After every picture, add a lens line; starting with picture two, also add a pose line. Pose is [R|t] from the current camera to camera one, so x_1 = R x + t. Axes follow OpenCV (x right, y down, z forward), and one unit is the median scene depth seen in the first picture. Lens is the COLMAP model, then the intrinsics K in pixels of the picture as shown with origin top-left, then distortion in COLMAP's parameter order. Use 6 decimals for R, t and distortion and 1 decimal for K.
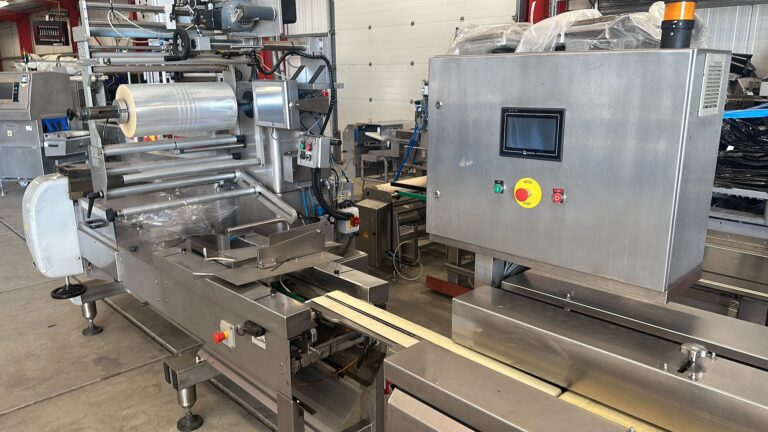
lens RADIAL K [[565.2, 0, 387.6], [0, 565.2, 215.0], [0, 0, 1]] dist [0.106292, -0.150353]
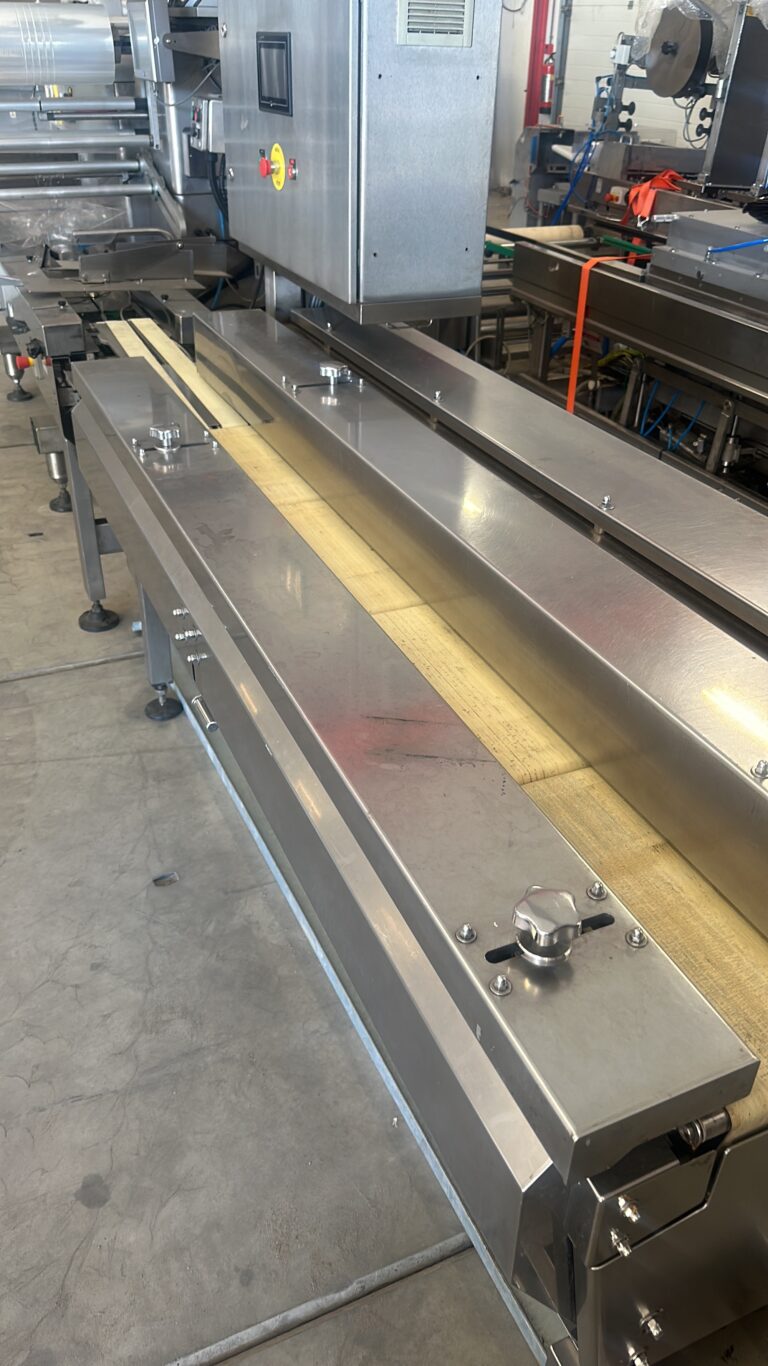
lens RADIAL K [[1004.9, 0, 382.2], [0, 1004.9, 662.6], [0, 0, 1]] dist [0.103905, -0.143566]
pose [[0.935711, 0.206748, -0.285834, 0.495227], [-0.111270, 0.941871, 0.317015, 0.072811], [0.334761, -0.264830, 0.904323, -0.171411]]
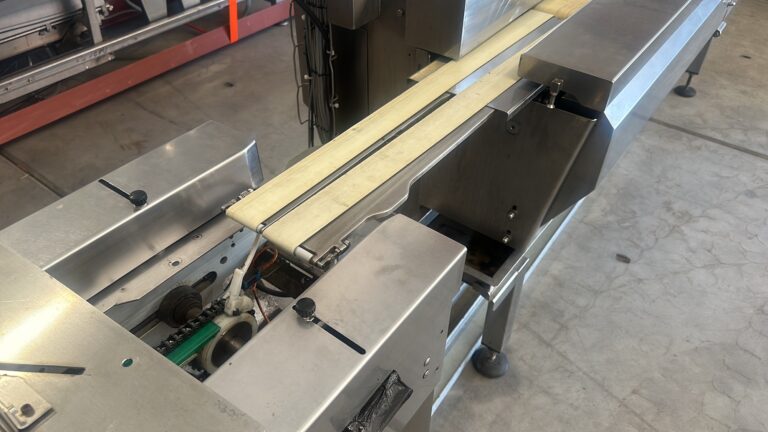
lens RADIAL K [[568.0, 0, 384.0], [0, 568.0, 216.0], [0, 0, 1]] dist [0.046578, -0.050511]
pose [[-0.144315, -0.651046, 0.745193, -0.273120], [0.233358, 0.709444, 0.665006, -0.064107], [-0.961622, 0.269867, 0.049544, 0.645896]]
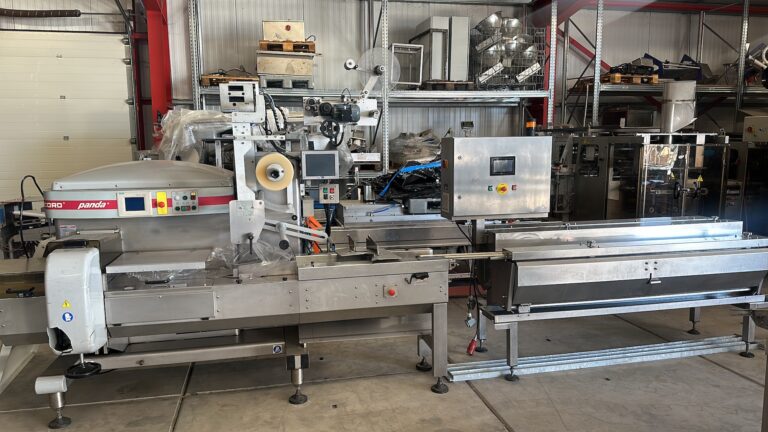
lens RADIAL K [[565.0, 0, 384.0], [0, 565.0, 216.0], [0, 0, 1]] dist [0.103905, -0.143566]
pose [[0.537762, -0.104388, 0.836609, -1.269459], [0.211855, 0.977197, -0.014248, 0.002807], [-0.816045, 0.184902, 0.547615, 0.023625]]
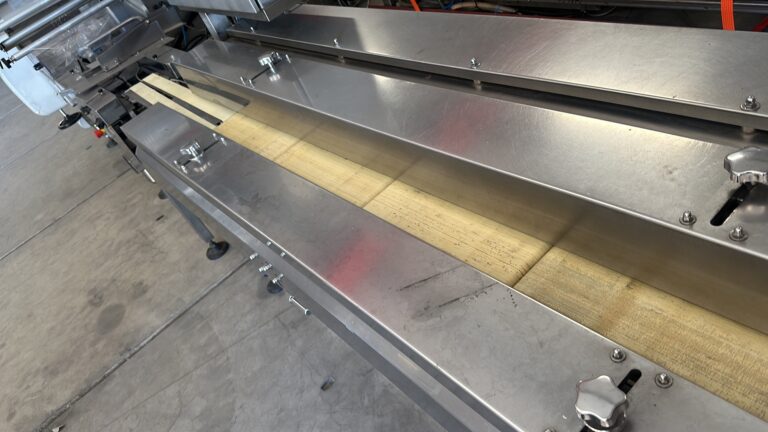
lens RADIAL K [[568.0, 0, 384.0], [0, 568.0, 216.0], [0, 0, 1]] dist [0.046578, -0.050511]
pose [[0.929055, -0.226821, -0.292247, 0.475314], [0.333199, 0.856286, 0.394656, 0.055161], [0.160731, -0.464034, 0.871113, -0.083872]]
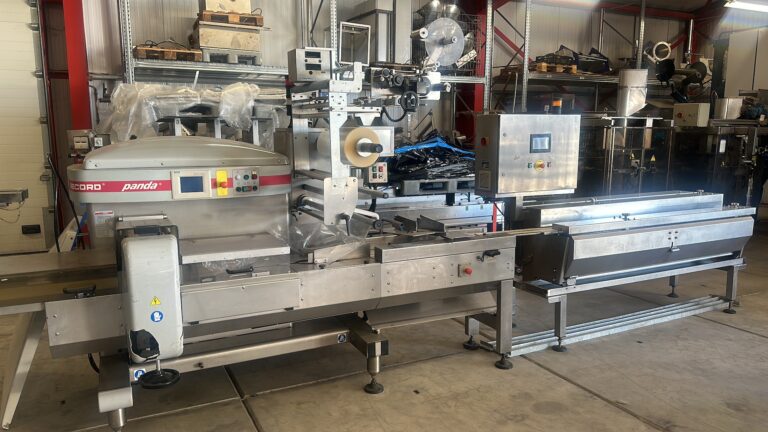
lens RADIAL K [[565.2, 0, 387.6], [0, 565.2, 215.0], [0, 0, 1]] dist [0.106292, -0.150353]
pose [[0.314584, -0.131659, 0.940055, -1.425863], [0.231982, 0.970968, 0.058357, -0.077468], [-0.920446, 0.199718, 0.335994, 0.456923]]
